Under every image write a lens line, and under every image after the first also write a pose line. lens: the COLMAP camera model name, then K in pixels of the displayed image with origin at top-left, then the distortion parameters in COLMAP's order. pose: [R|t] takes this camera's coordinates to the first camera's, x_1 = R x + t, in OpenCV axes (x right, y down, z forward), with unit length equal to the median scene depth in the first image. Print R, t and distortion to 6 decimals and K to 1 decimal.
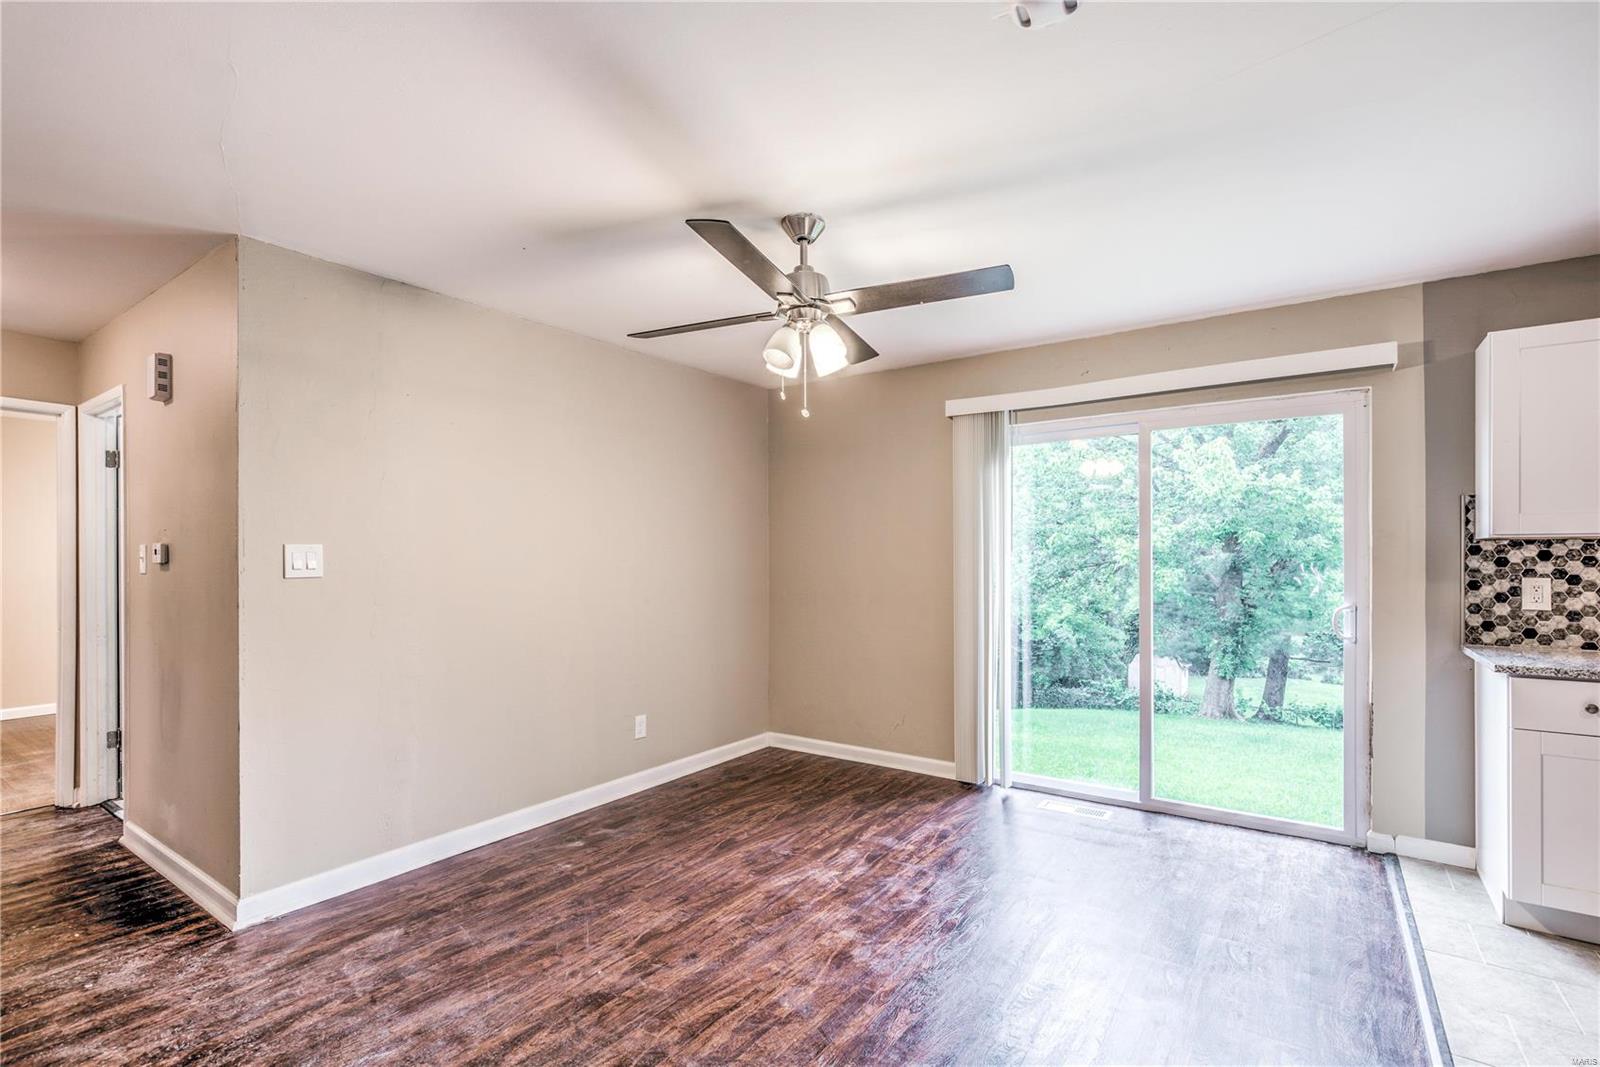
lens RADIAL K [[738.0, 0, 813.6], [0, 738.0, 552.2], [0, 0, 1]] dist [-0.012425, 0.006357]
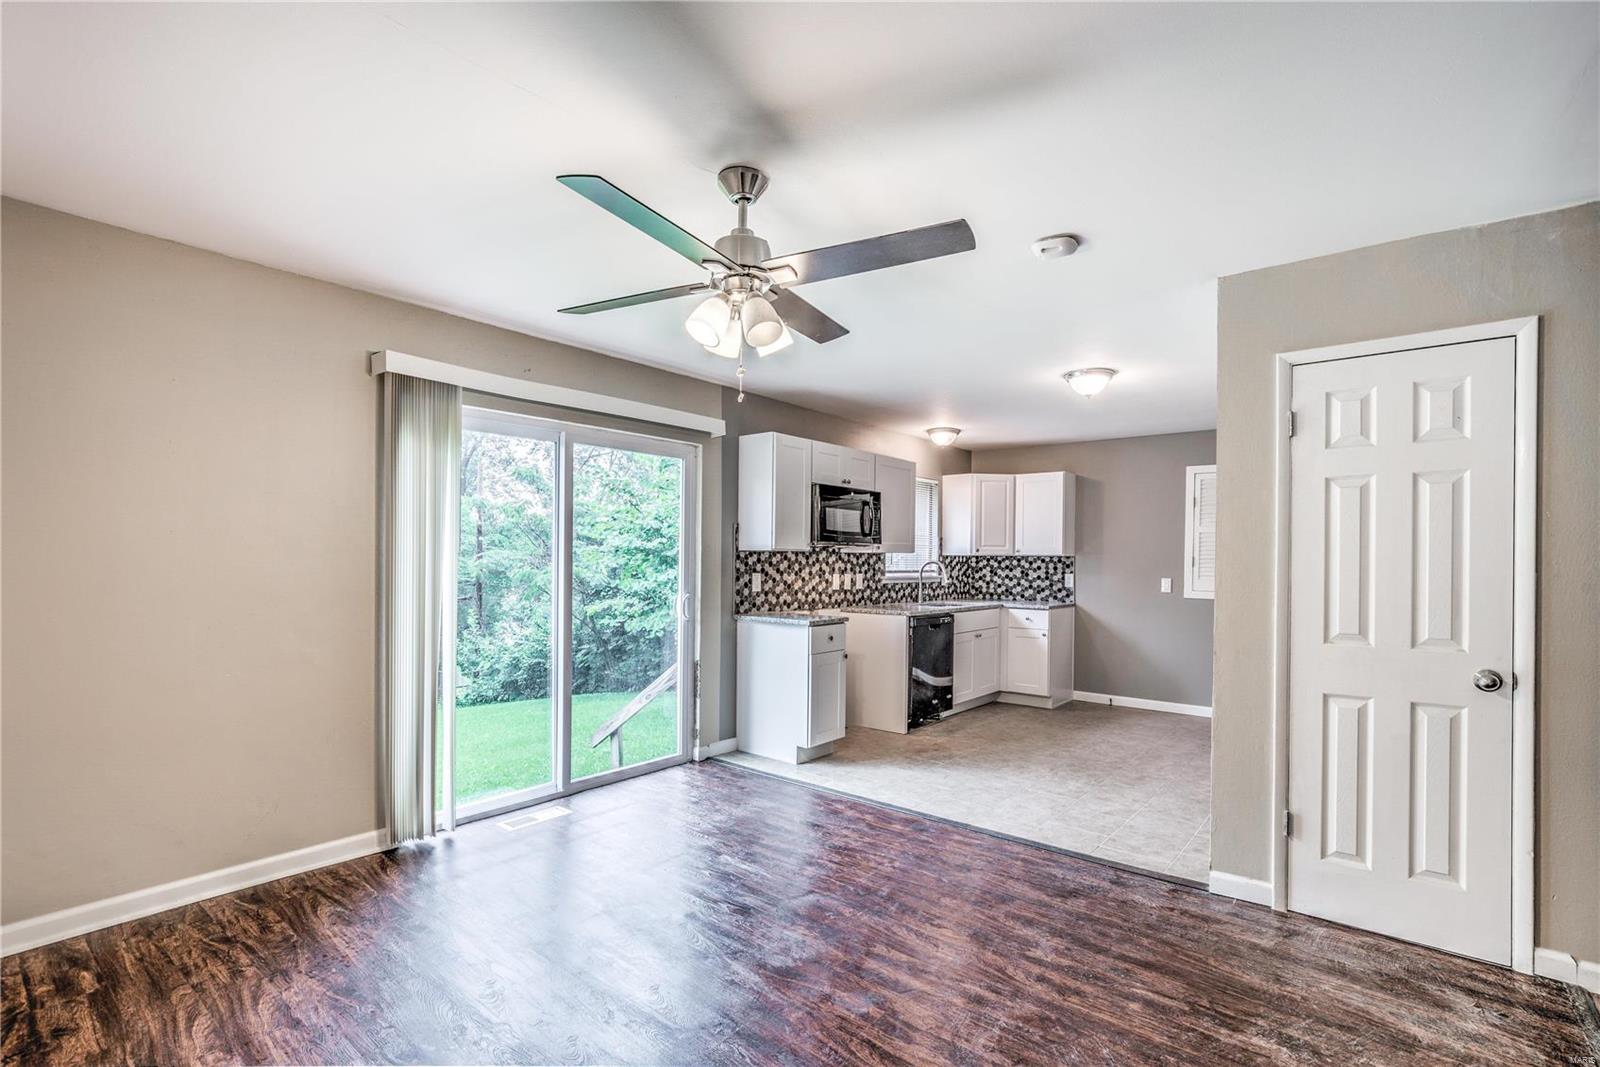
lens RADIAL K [[738.0, 0, 794.5], [0, 738.0, 564.7], [0, 0, 1]] dist [-0.012425, 0.006357]
pose [[0.091649, -0.004649, 0.995781, -0.756295], [-0.014341, 0.999879, 0.005988, 0.002471], [-0.995688, -0.014829, 0.091571, 0.734675]]
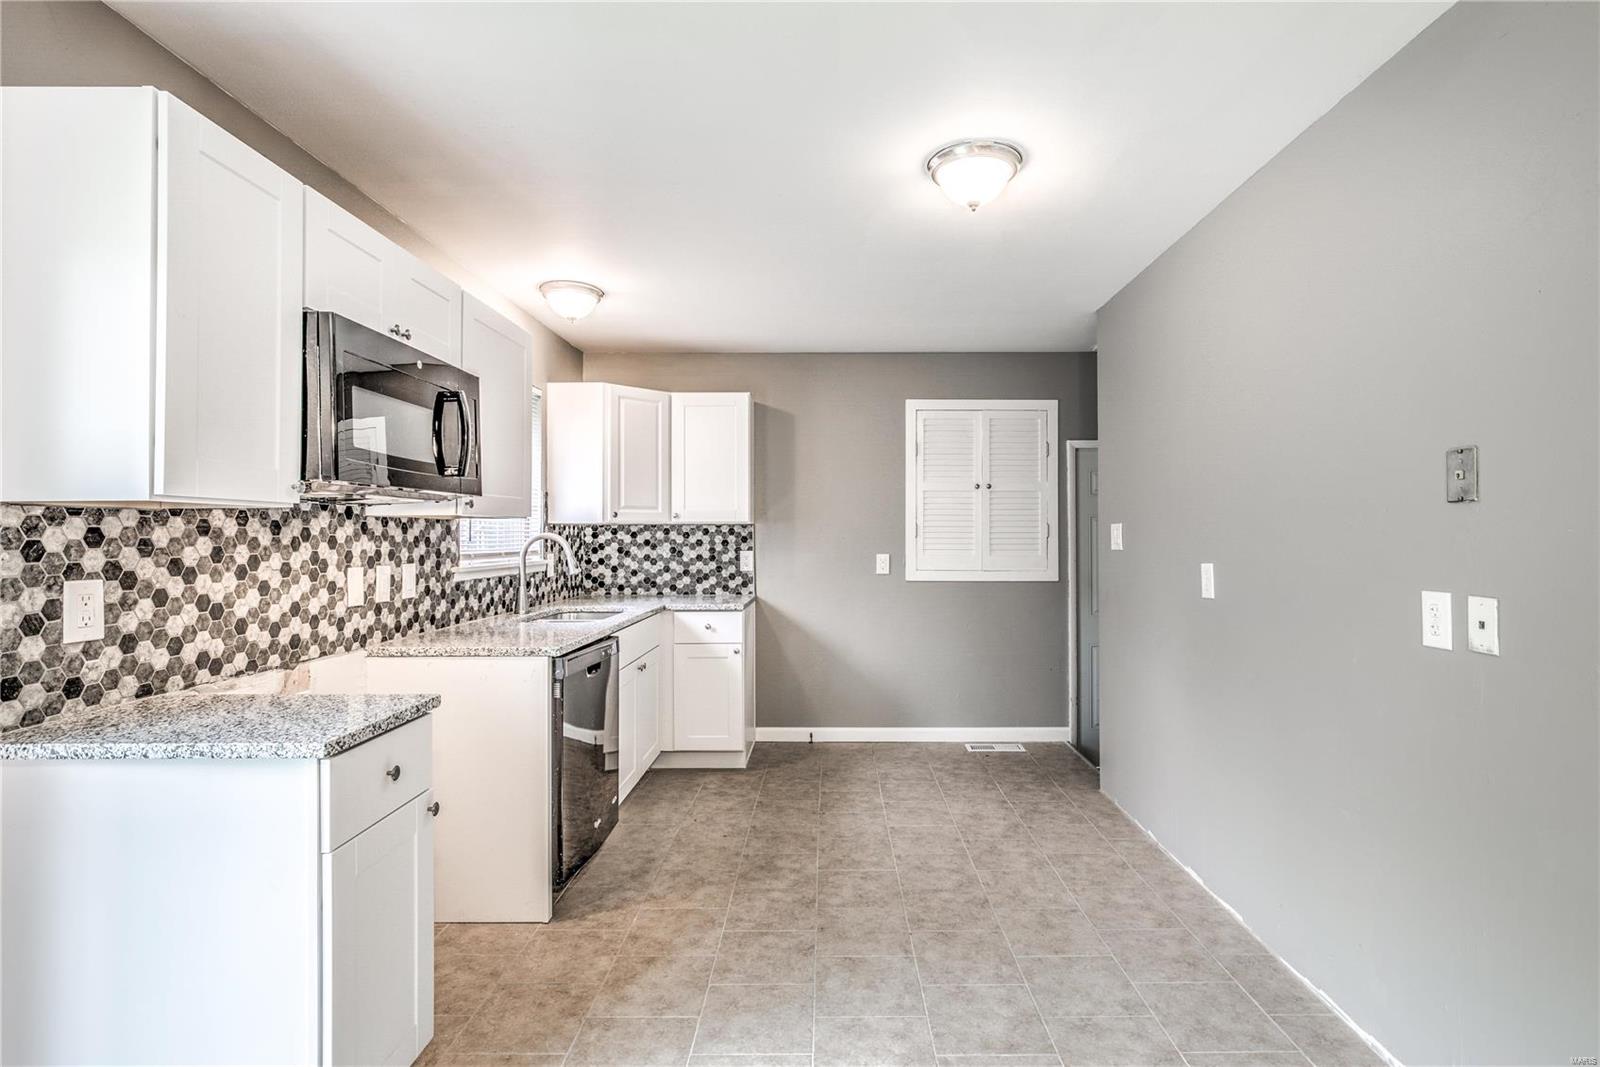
lens RADIAL K [[779.6, 0, 830.1], [0, 779.6, 526.5], [0, 0, 1]] dist [-0.018996, 0.007818]
pose [[-0.566006, 0.011887, 0.824315, 0.220998], [0.001091, 0.999906, -0.013671, 0.004513], [-0.824400, -0.006839, -0.565966, 0.856846]]
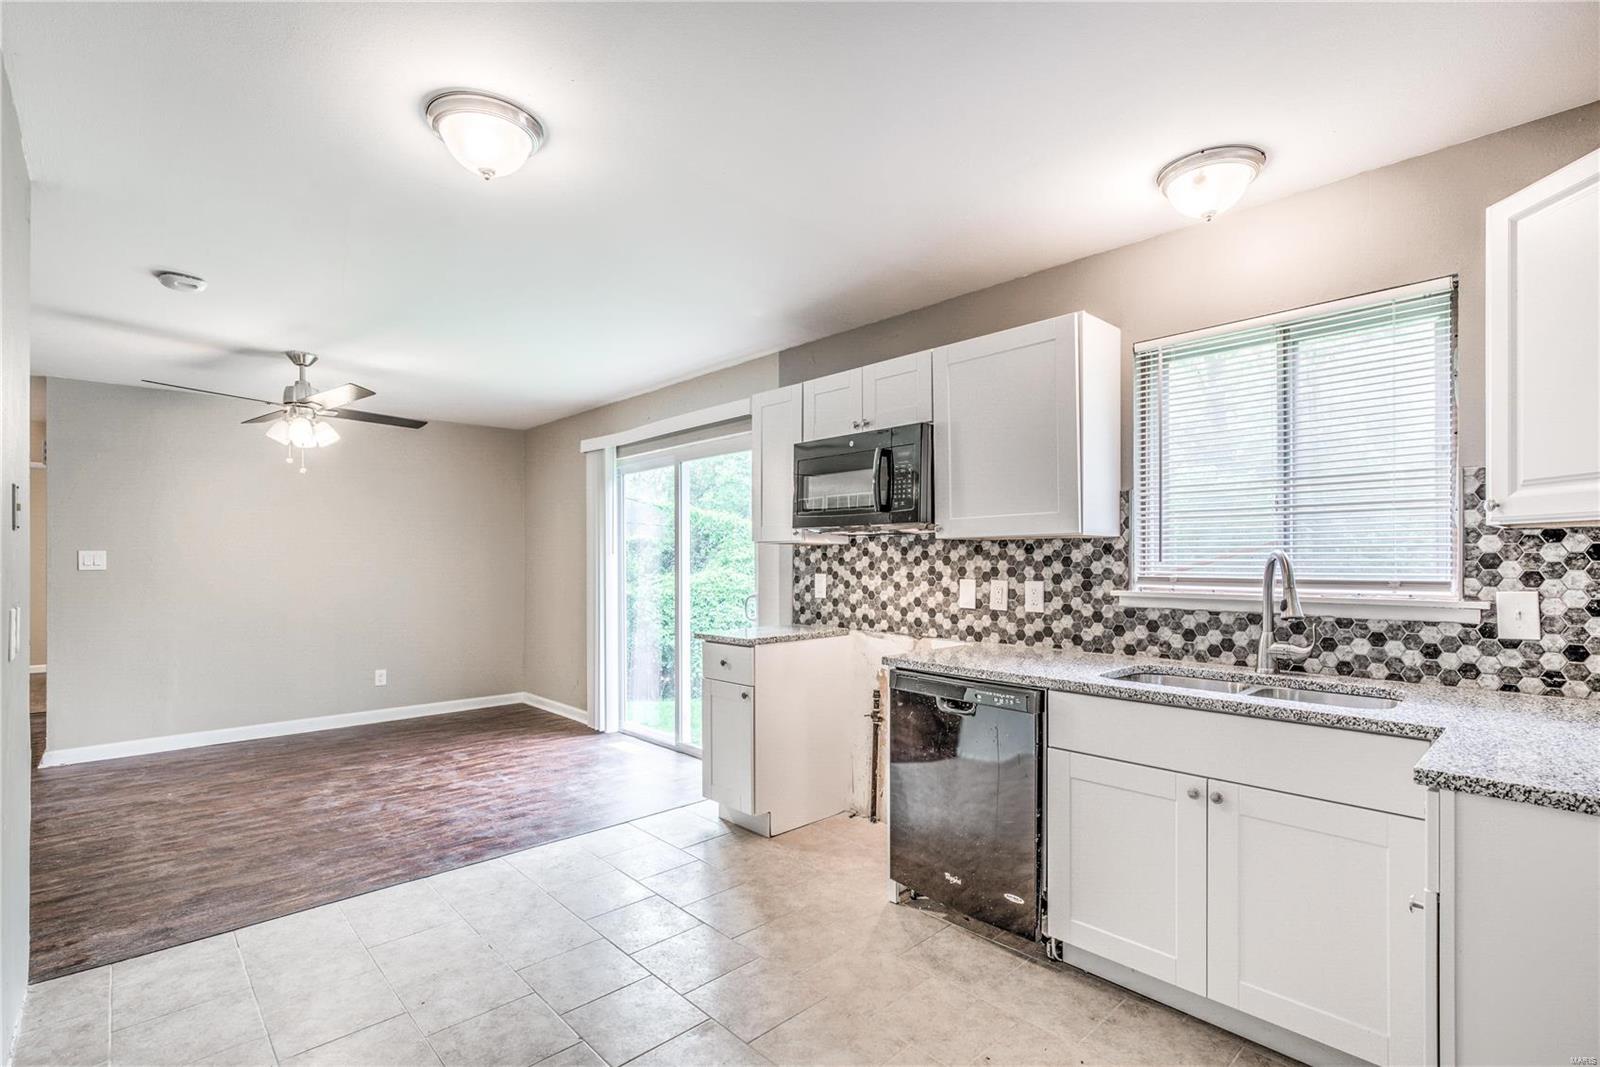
lens RADIAL K [[738.0, 0, 808.4], [0, 738.0, 555.0], [0, 0, 1]] dist [-0.012425, 0.006357]
pose [[0.978318, -0.001337, -0.207104, 1.219847], [0.001148, 0.999999, -0.001033, 0.002111], [0.207105, 0.000773, 0.978318, -0.310448]]
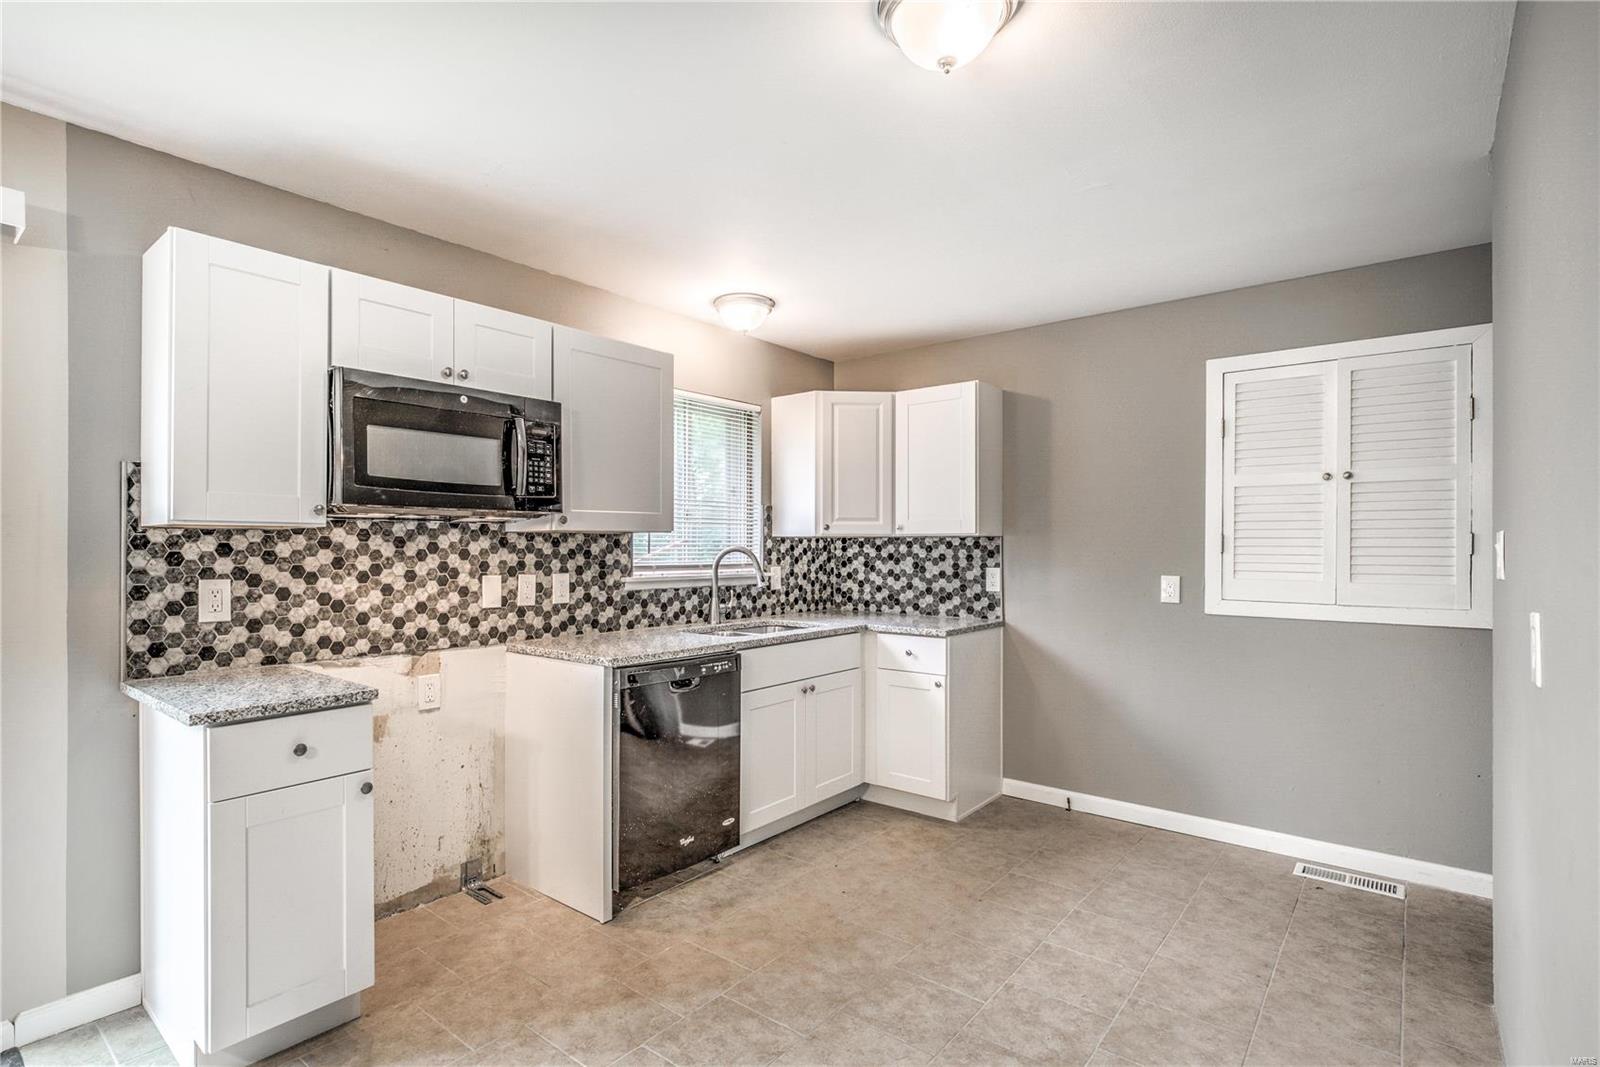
lens RADIAL K [[779.6, 0, 750.5], [0, 779.6, 547.1], [0, 0, 1]] dist [-0.018996, 0.007818]
pose [[0.109311, 0.002246, 0.994005, 0.244060], [-0.003839, 0.999991, -0.001837, 0.000816], [-0.994000, -0.003615, 0.109318, 0.354187]]
